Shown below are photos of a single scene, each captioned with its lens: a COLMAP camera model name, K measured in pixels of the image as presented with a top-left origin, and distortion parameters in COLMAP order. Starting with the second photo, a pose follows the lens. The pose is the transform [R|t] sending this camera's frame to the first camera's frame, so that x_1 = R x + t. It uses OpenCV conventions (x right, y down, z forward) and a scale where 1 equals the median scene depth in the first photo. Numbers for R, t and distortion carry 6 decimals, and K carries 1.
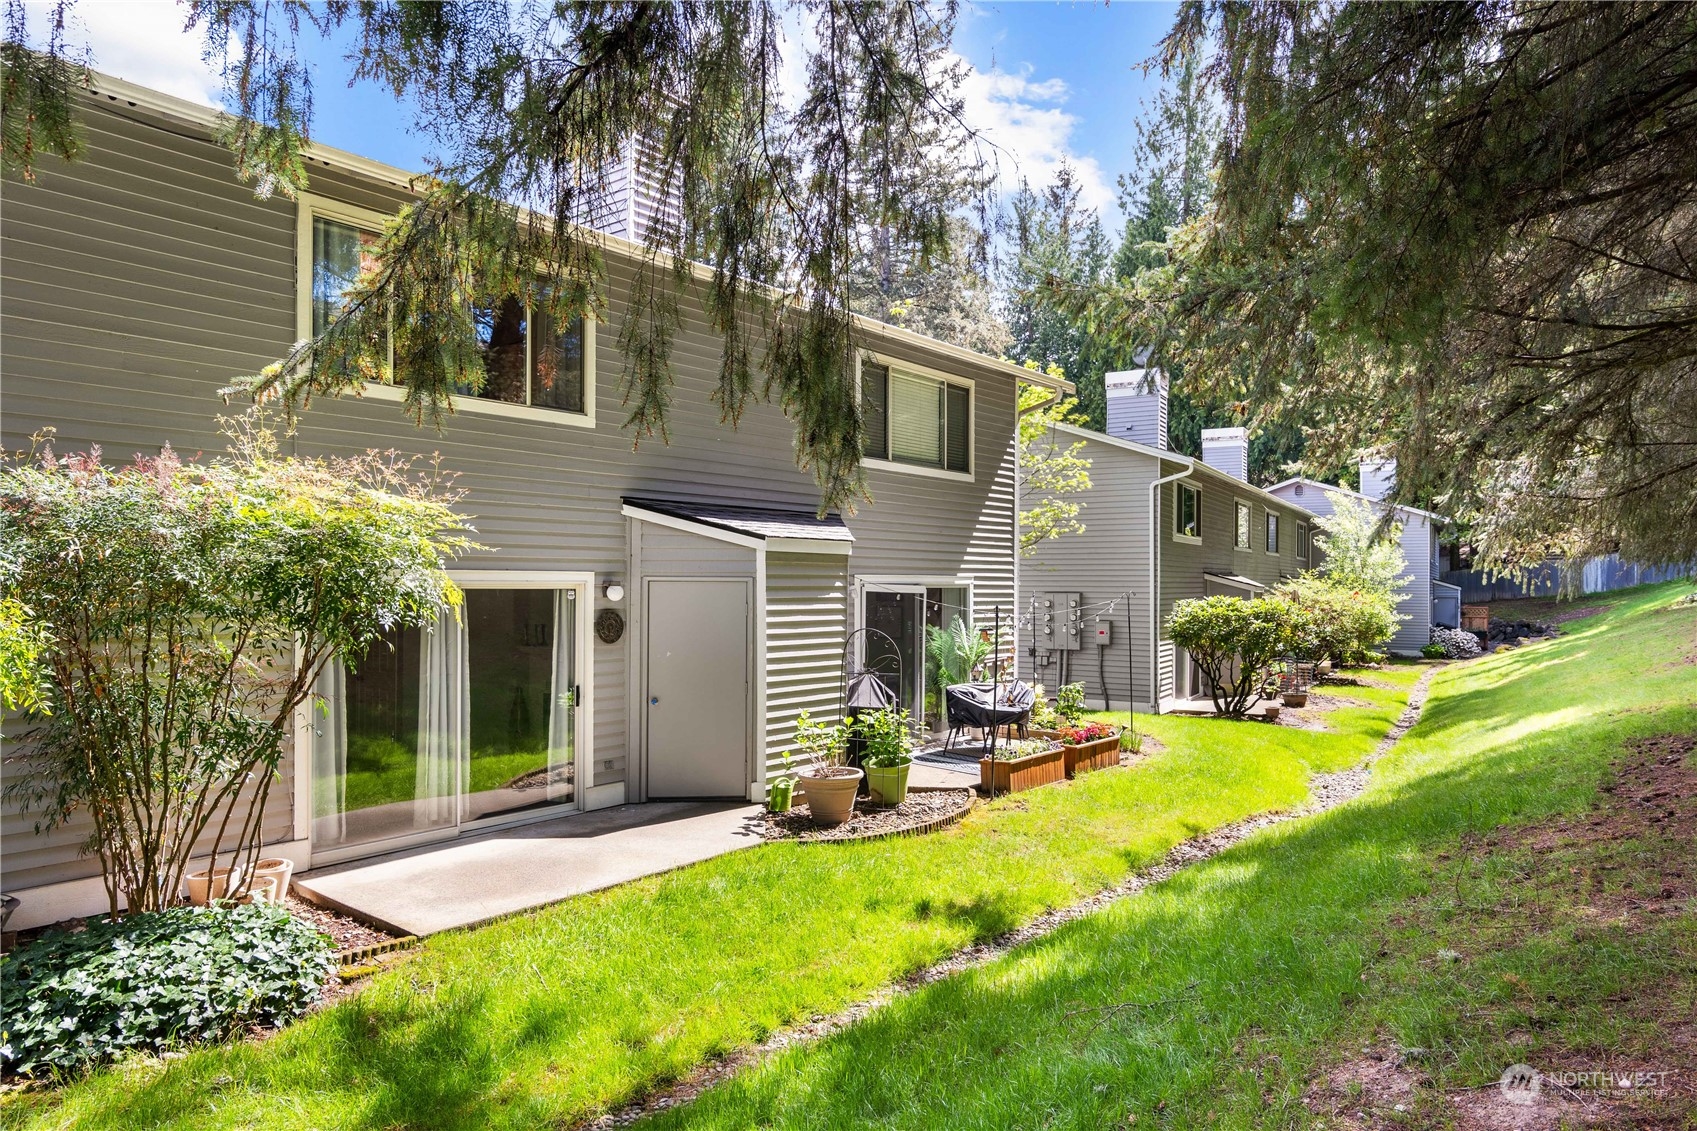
lens RADIAL K [[1091.3, 0, 849.5], [0, 1091.3, 575.0], [0, 0, 1]] dist [0.004547, 0.000844]
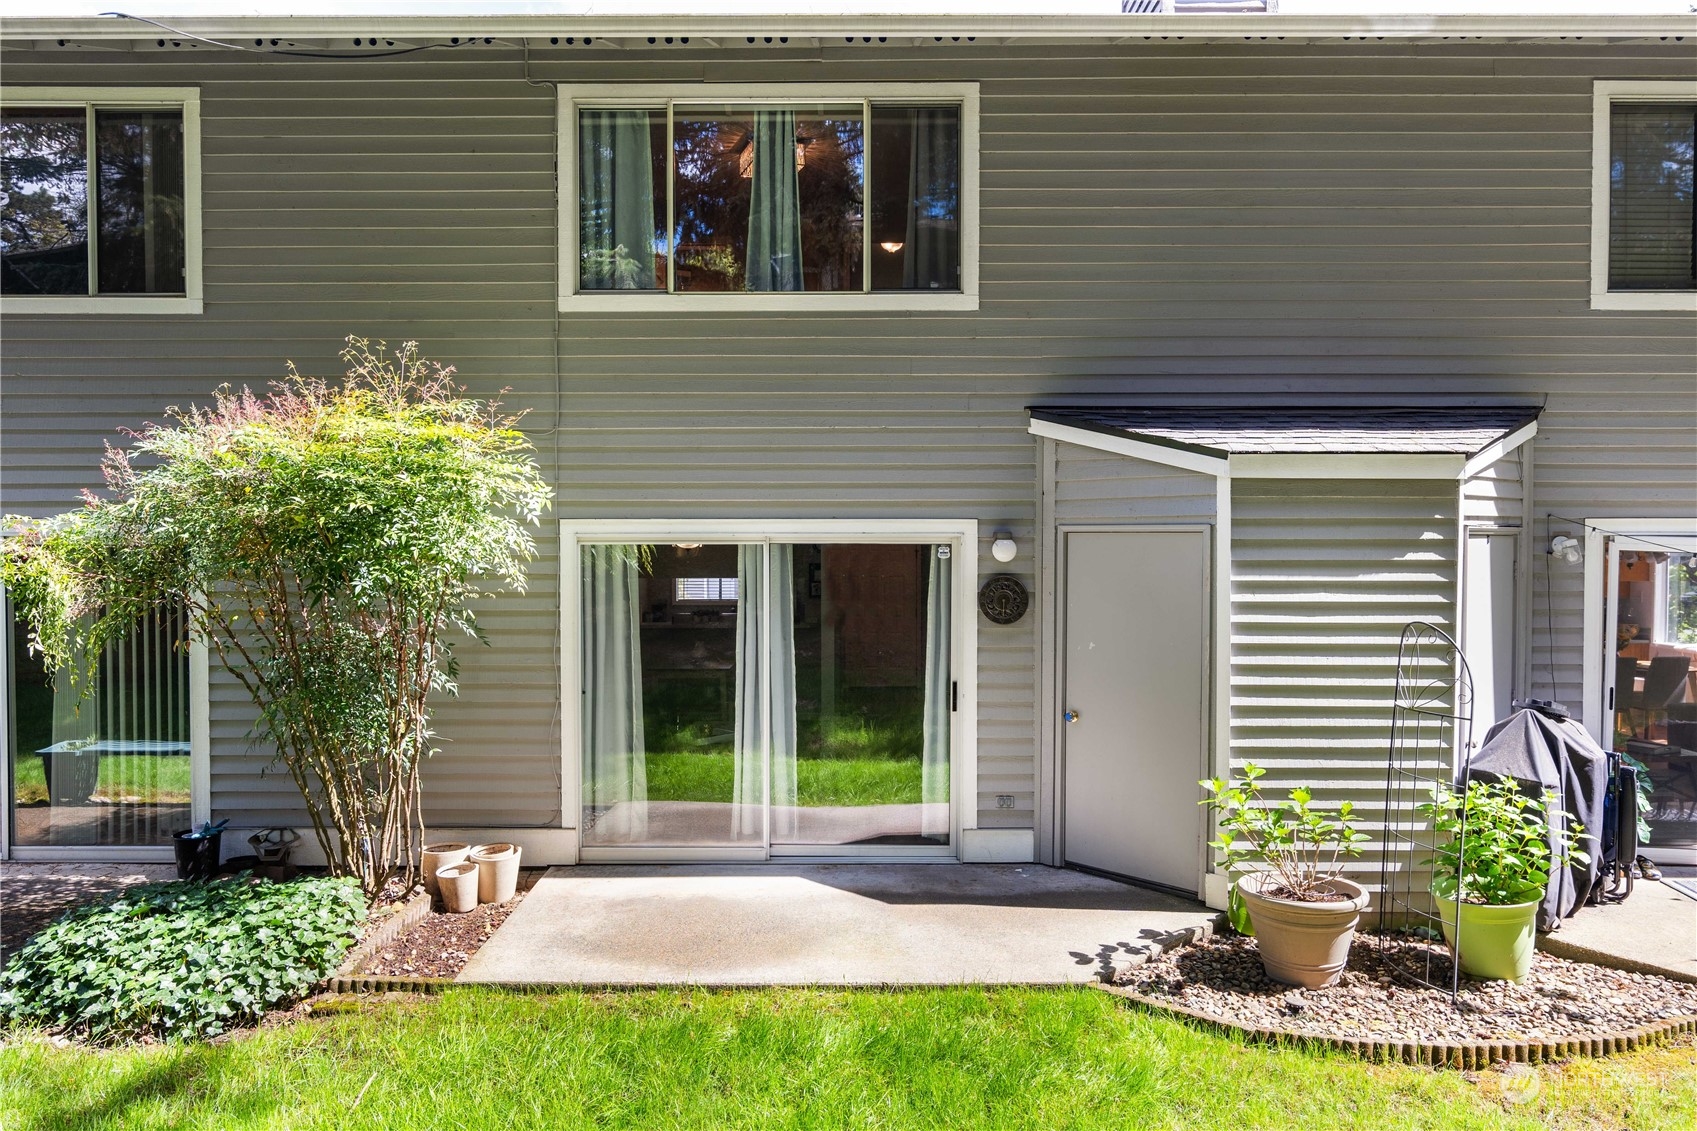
lens RADIAL K [[1174.6, 0, 848.3], [0, 1174.6, 557.9], [0, 0, 1]] dist [0.002955, 0.002028]
pose [[0.611800, 0.010391, -0.790944, 0.301341], [0.007039, 0.999803, 0.018580, 0.007163], [0.790981, -0.016935, 0.611606, 0.477594]]
